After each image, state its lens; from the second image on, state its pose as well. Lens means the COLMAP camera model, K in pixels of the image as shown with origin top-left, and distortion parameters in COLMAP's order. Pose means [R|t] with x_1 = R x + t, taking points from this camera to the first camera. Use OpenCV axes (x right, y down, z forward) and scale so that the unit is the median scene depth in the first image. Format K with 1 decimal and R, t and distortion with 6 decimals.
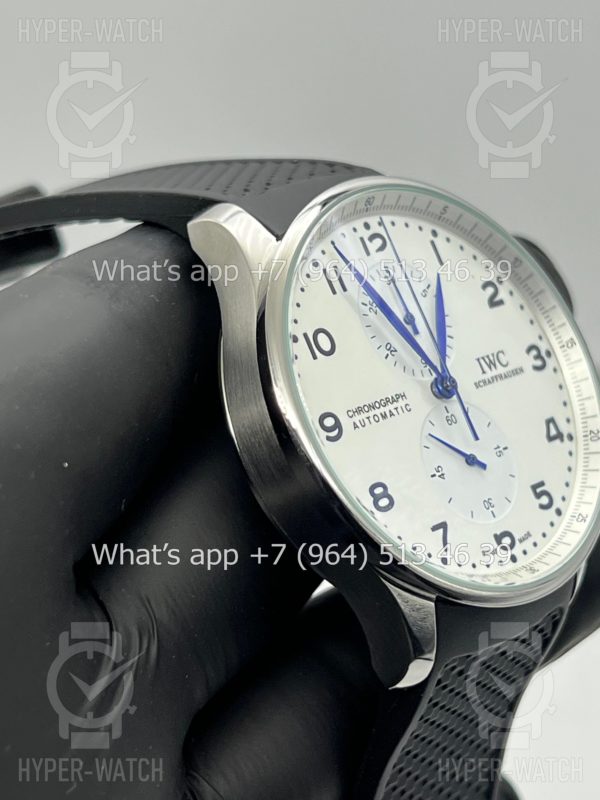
lens RADIAL K [[1905.6, 0, 298.6], [0, 1905.6, 397.5], [0, 0, 1]] dist [0.284024, 0.000000]
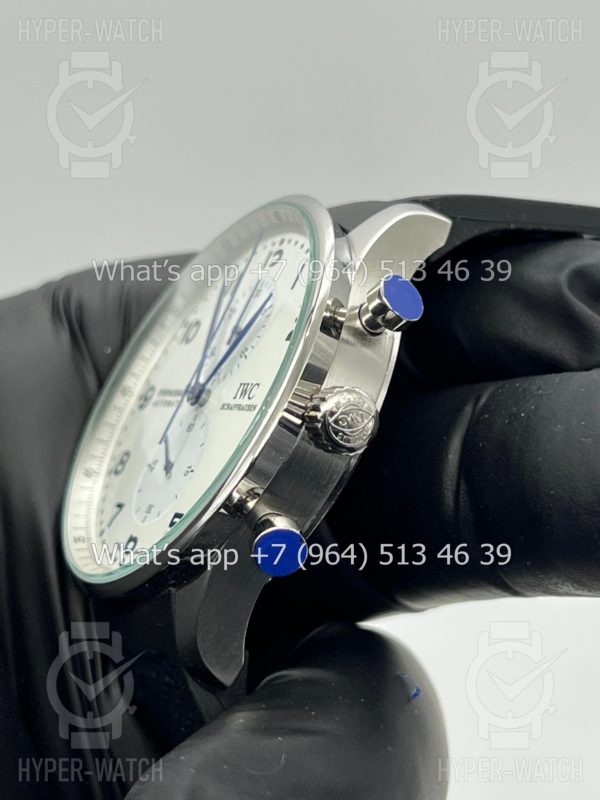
lens RADIAL K [[1905.6, 0, 300.0], [0, 1905.6, 401.7], [0, 0, 1]] dist [0.284024, 0.000000]
pose [[-0.344444, 0.071121, -0.936109, 0.991336], [-0.218542, 0.963659, 0.153627, -0.166832], [0.913016, 0.257495, -0.316384, 1.359487]]
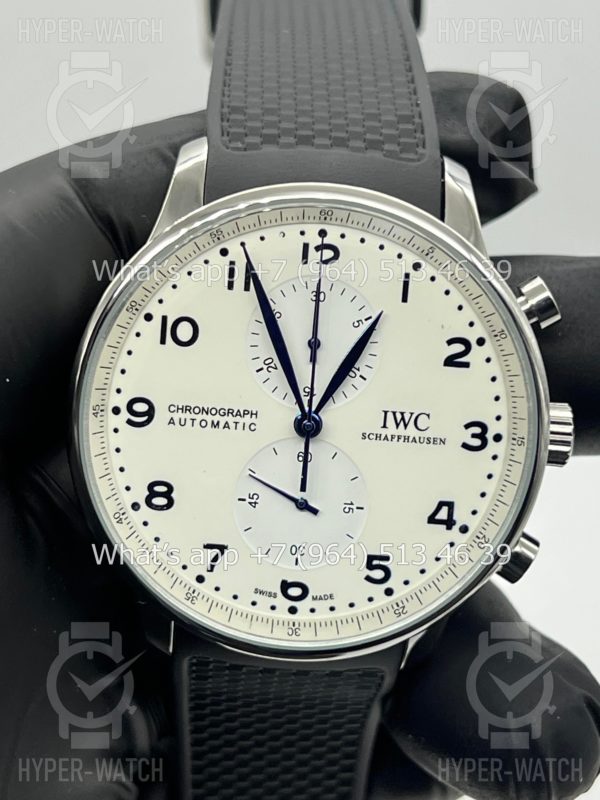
lens RADIAL K [[1905.6, 0, 295.2], [0, 1905.6, 400.8], [0, 0, 1]] dist [0.284024, 0.000000]
pose [[0.677556, 0.527832, -0.512163, 0.548544], [-0.300218, 0.834209, 0.462563, -0.450093], [0.671406, -0.159652, 0.723689, 0.308669]]
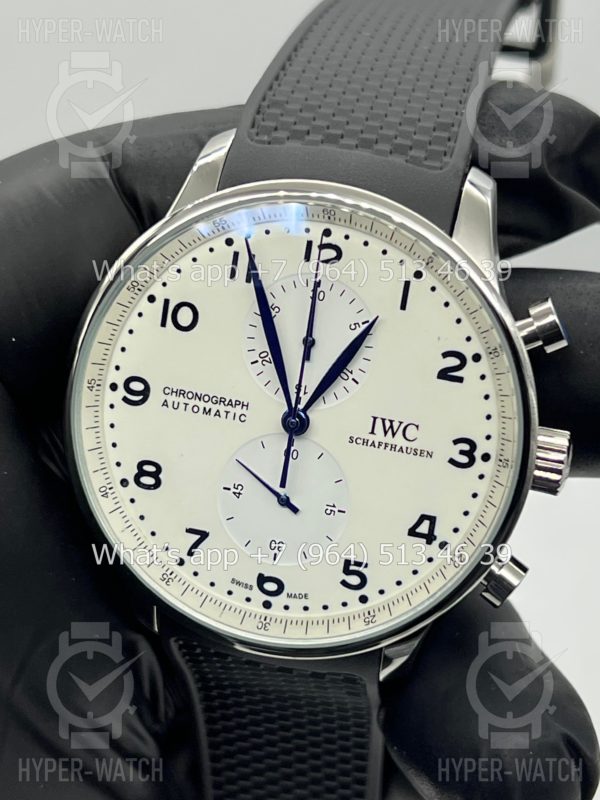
lens RADIAL K [[1905.6, 0, 296.9], [0, 1905.6, 404.5], [0, 0, 1]] dist [0.284024, 0.000000]
pose [[0.499960, 0.592145, -0.631984, 0.667478], [-0.294407, 0.802480, 0.518989, -0.502446], [0.814472, -0.073413, 0.575540, 0.452085]]
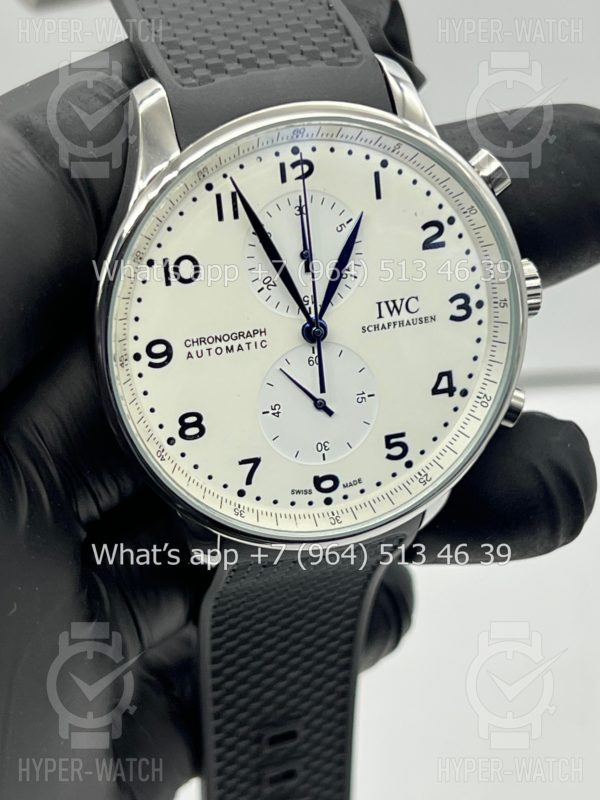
lens RADIAL K [[1905.6, 0, 294.8], [0, 1905.6, 395.2], [0, 0, 1]] dist [0.284024, 0.000000]
pose [[0.865878, 0.397984, -0.303090, 0.385173], [-0.219708, 0.846852, 0.484324, -0.461642], [0.449426, -0.352774, 0.820711, 0.151883]]
